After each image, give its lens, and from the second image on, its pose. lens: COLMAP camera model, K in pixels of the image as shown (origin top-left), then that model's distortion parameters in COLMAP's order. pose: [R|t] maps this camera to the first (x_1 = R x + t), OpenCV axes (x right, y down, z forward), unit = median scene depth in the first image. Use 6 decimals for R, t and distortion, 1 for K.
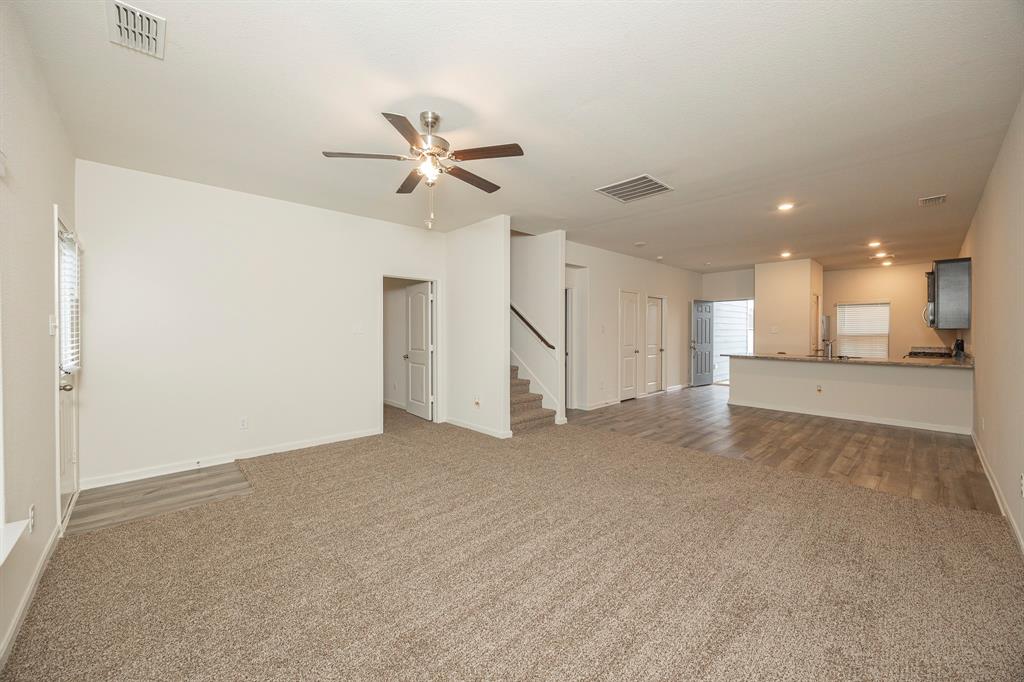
lens RADIAL K [[390.1, 0, 507.5], [0, 390.1, 339.0], [0, 0, 1]] dist [0.000170, 0.000026]
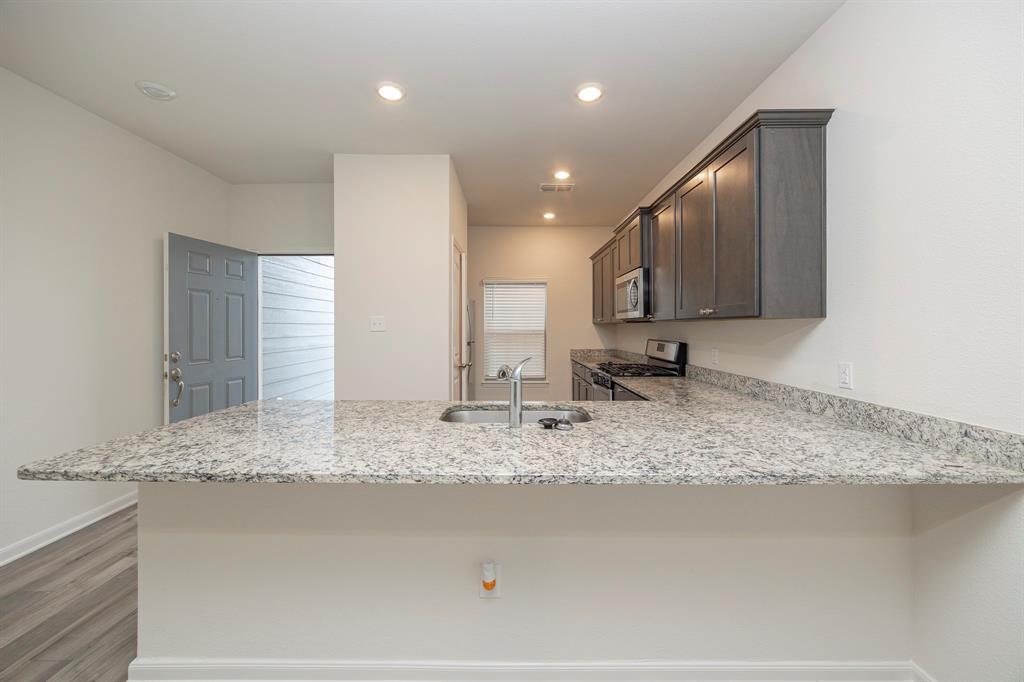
lens RADIAL K [[398.8, 0, 513.2], [0, 398.8, 329.1], [0, 0, 1]] dist [0.000843, -0.000066]
pose [[0.683020, -0.011824, 0.730304, 0.459471], [0.020143, 0.999794, -0.002651, -0.014559], [-0.730122, 0.016521, 0.683117, 0.591472]]
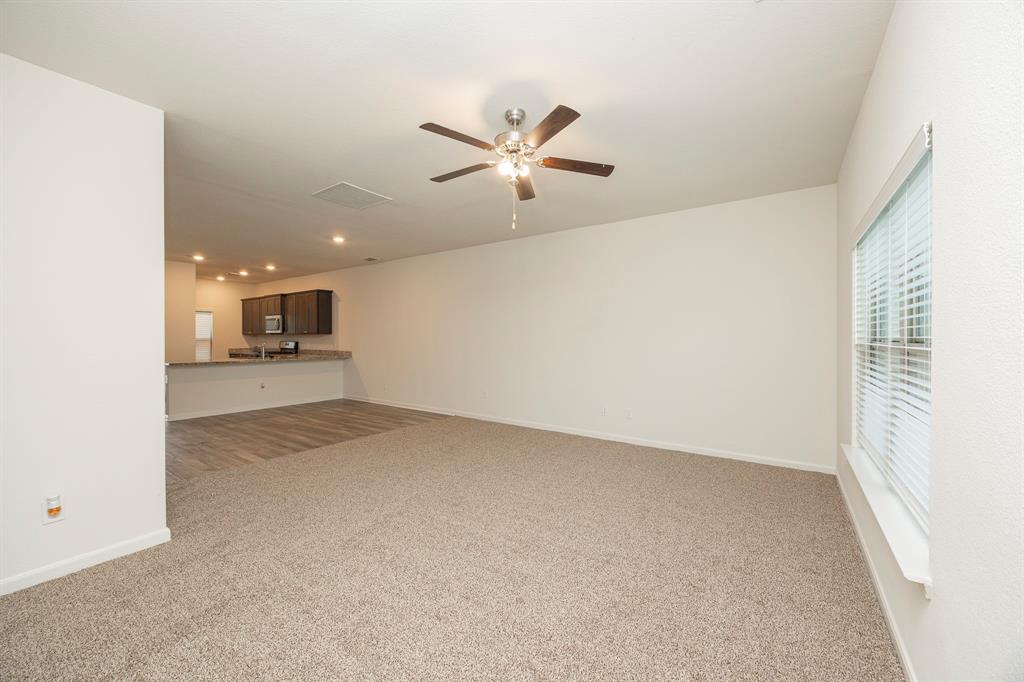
lens RADIAL K [[390.1, 0, 507.5], [0, 390.1, 339.0], [0, 0, 1]] dist [0.000170, 0.000026]
pose [[-0.201917, -0.005671, 0.979386, -0.349595], [0.016627, 0.999819, 0.009218, -0.007130], [-0.979261, 0.018146, -0.201786, 0.374624]]
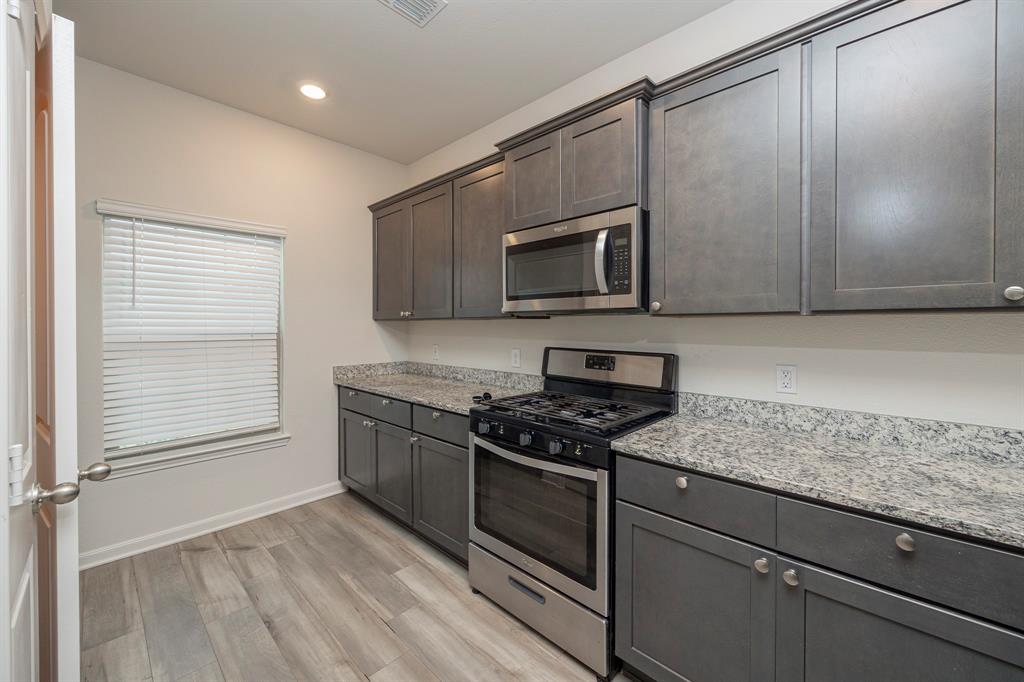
lens RADIAL K [[398.8, 0, 513.2], [0, 398.8, 329.1], [0, 0, 1]] dist [0.000843, -0.000066]
pose [[-0.065885, -0.010682, 0.997770, 0.644217], [0.012132, 0.999860, 0.011505, -0.016840], [-0.997753, 0.012863, -0.065746, 0.842299]]
